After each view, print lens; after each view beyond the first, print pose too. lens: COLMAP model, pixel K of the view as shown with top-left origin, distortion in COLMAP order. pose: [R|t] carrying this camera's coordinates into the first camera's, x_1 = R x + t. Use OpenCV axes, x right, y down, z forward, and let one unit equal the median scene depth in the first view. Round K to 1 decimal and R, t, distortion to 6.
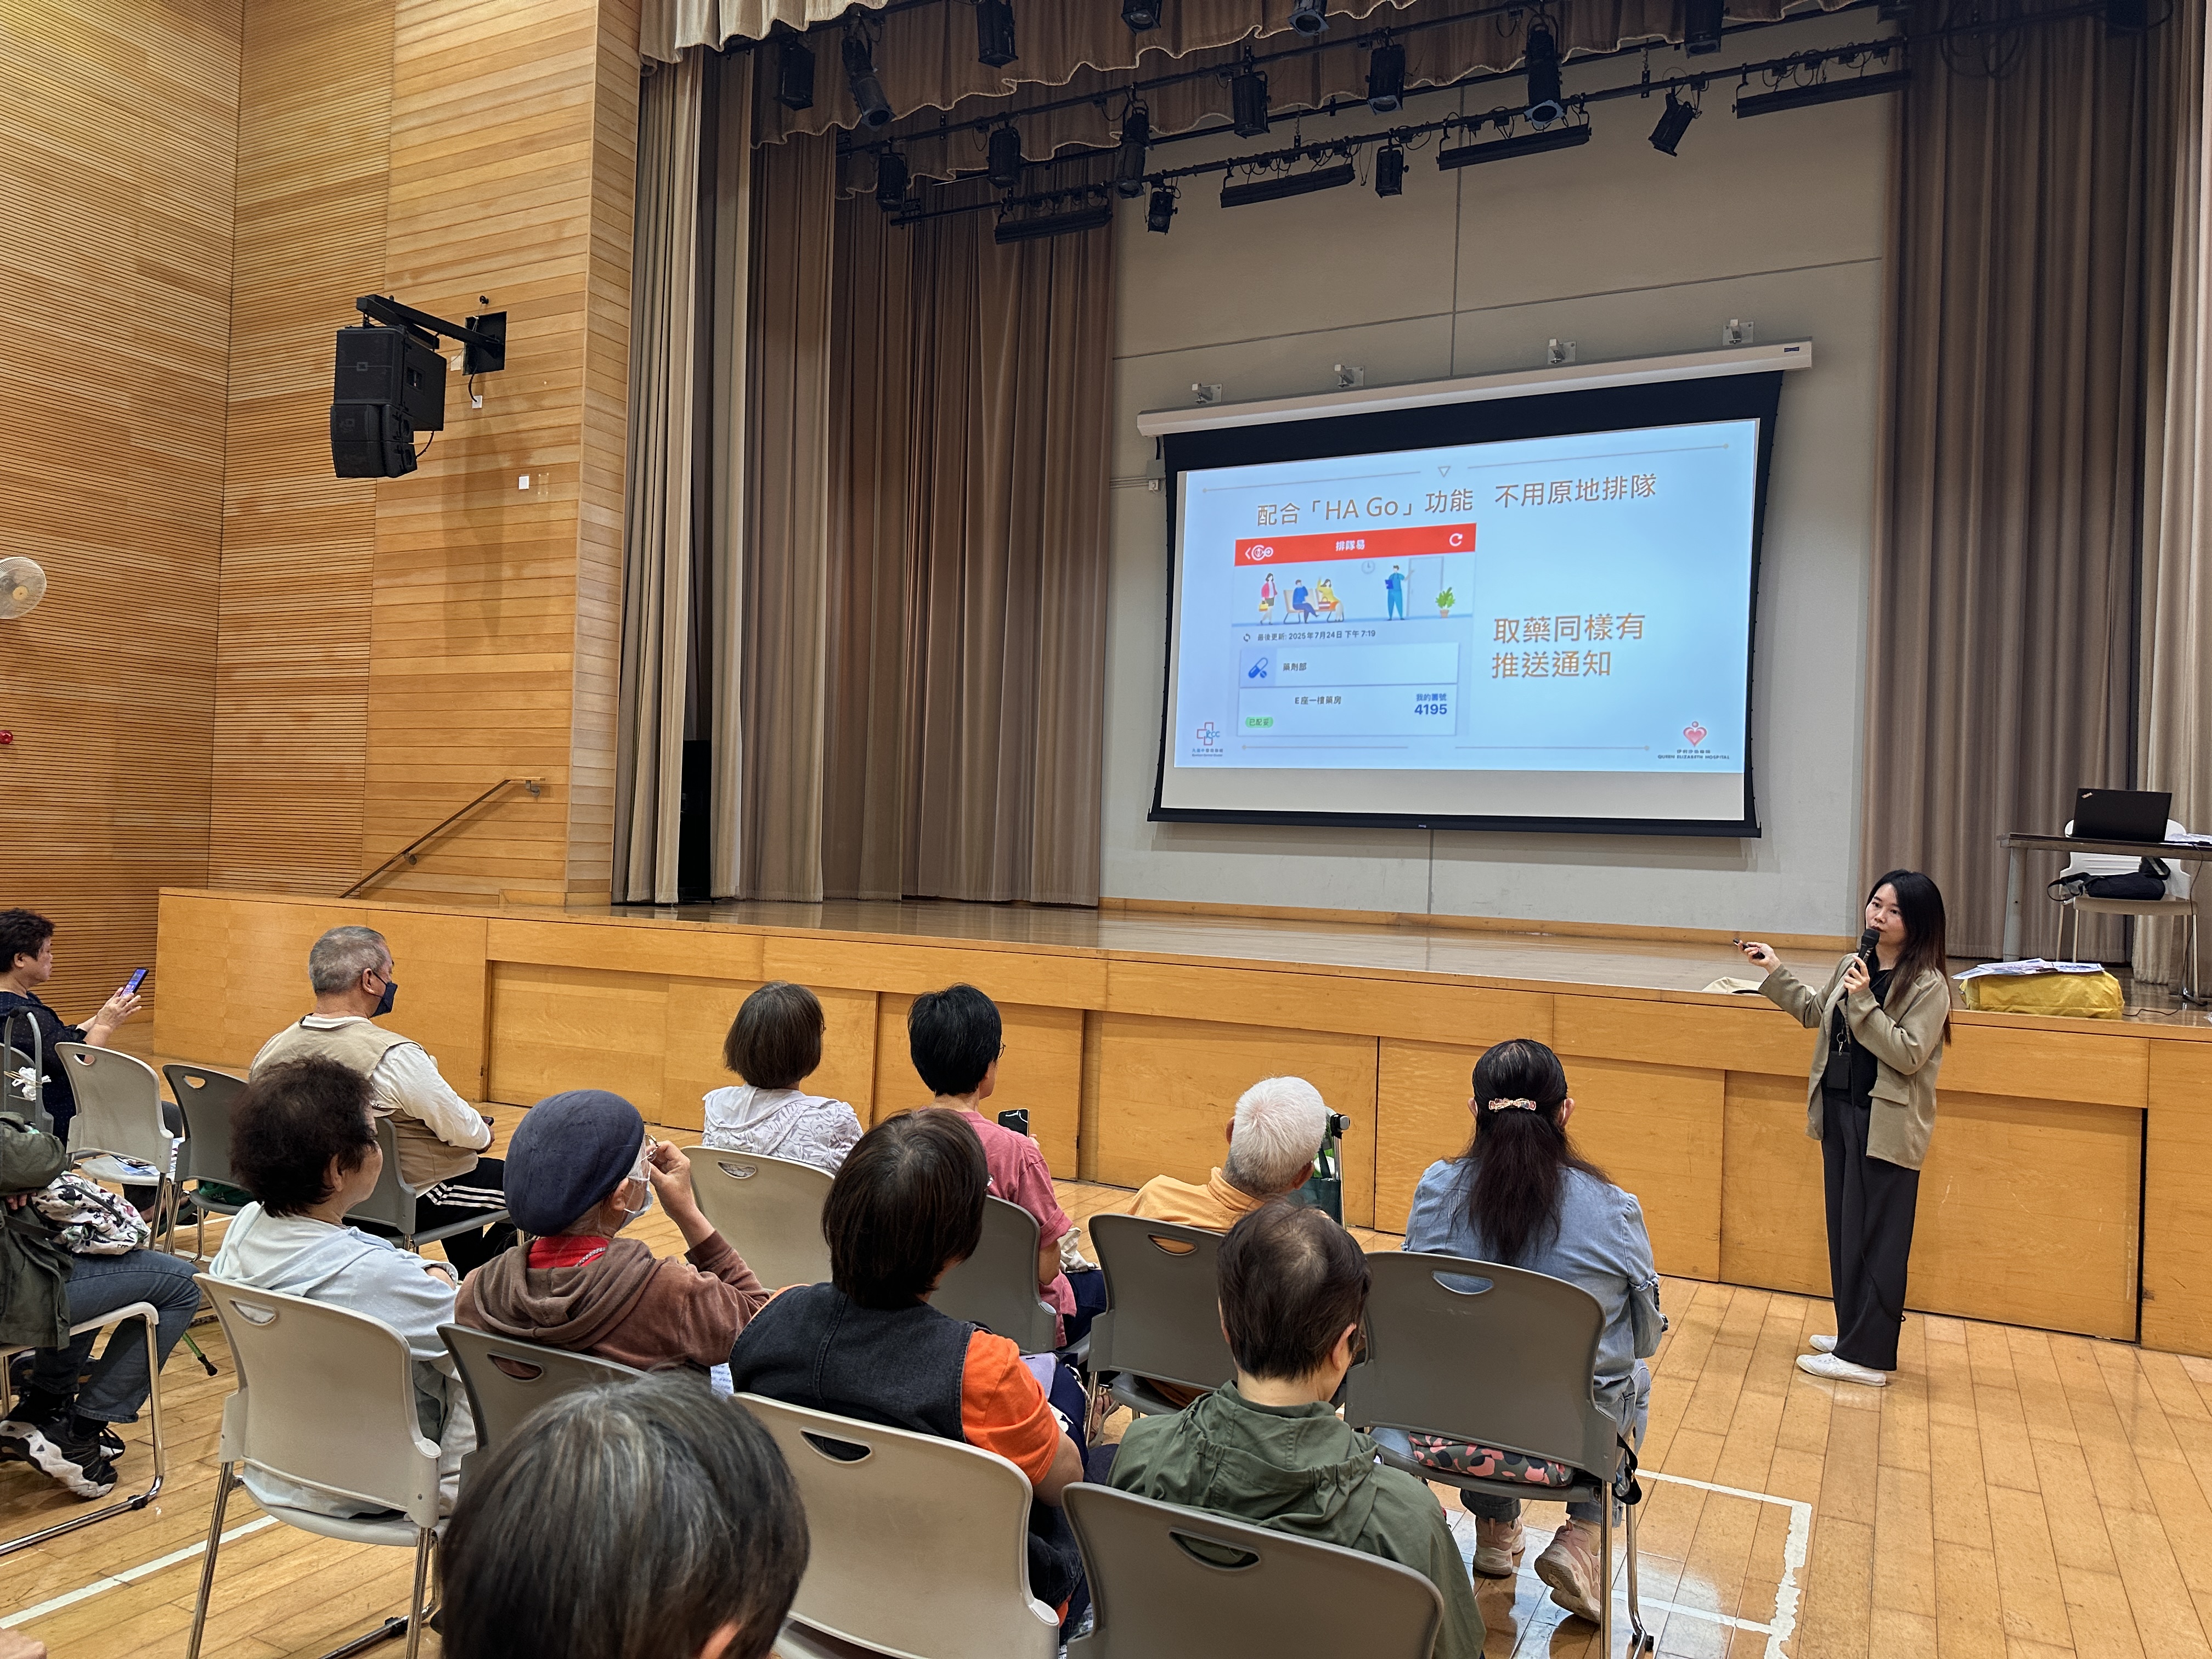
lens RADIAL K [[1560.8, 0, 1105.8], [0, 1560.8, 822.6], [0, 0, 1]] dist [0.059794, -0.067815]
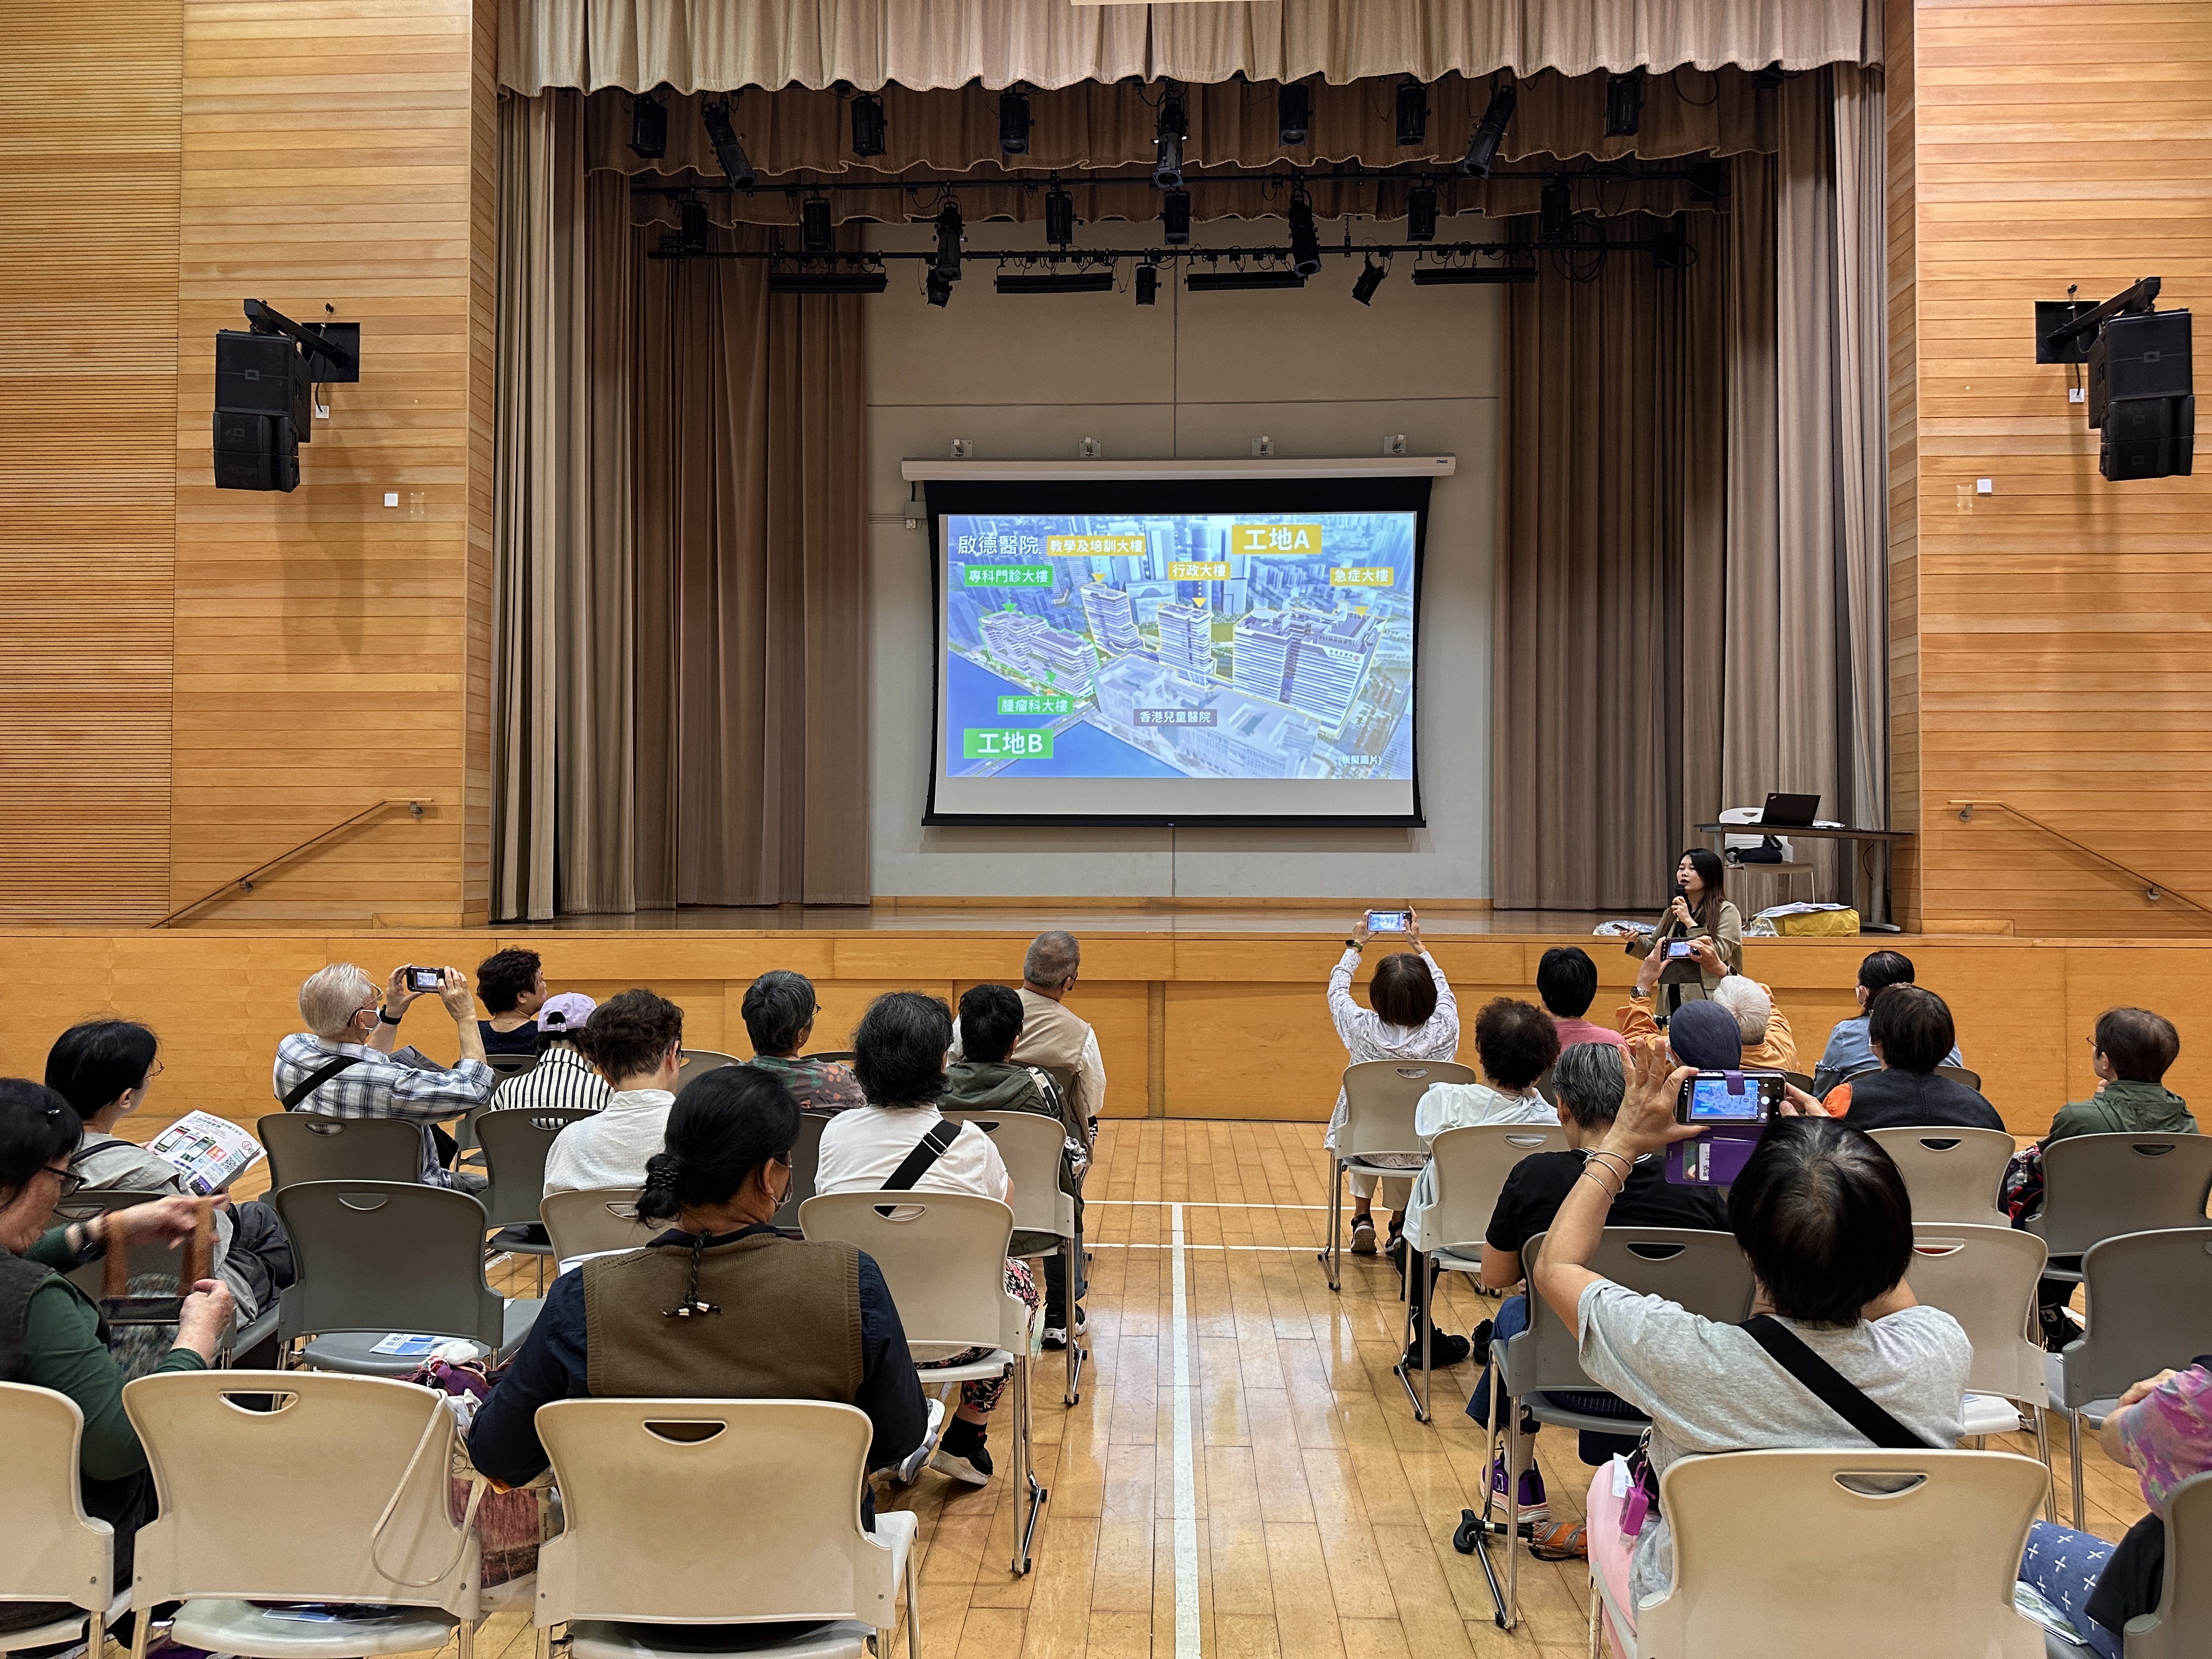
lens RADIAL K [[1560.8, 0, 1111.7], [0, 1560.8, 817.2], [0, 0, 1]] dist [0.059794, -0.067815]
pose [[0.906421, -0.023114, 0.421742, -0.368873], [0.022032, 0.999730, 0.007439, -0.014231], [-0.421800, 0.002549, 0.906685, -0.082421]]
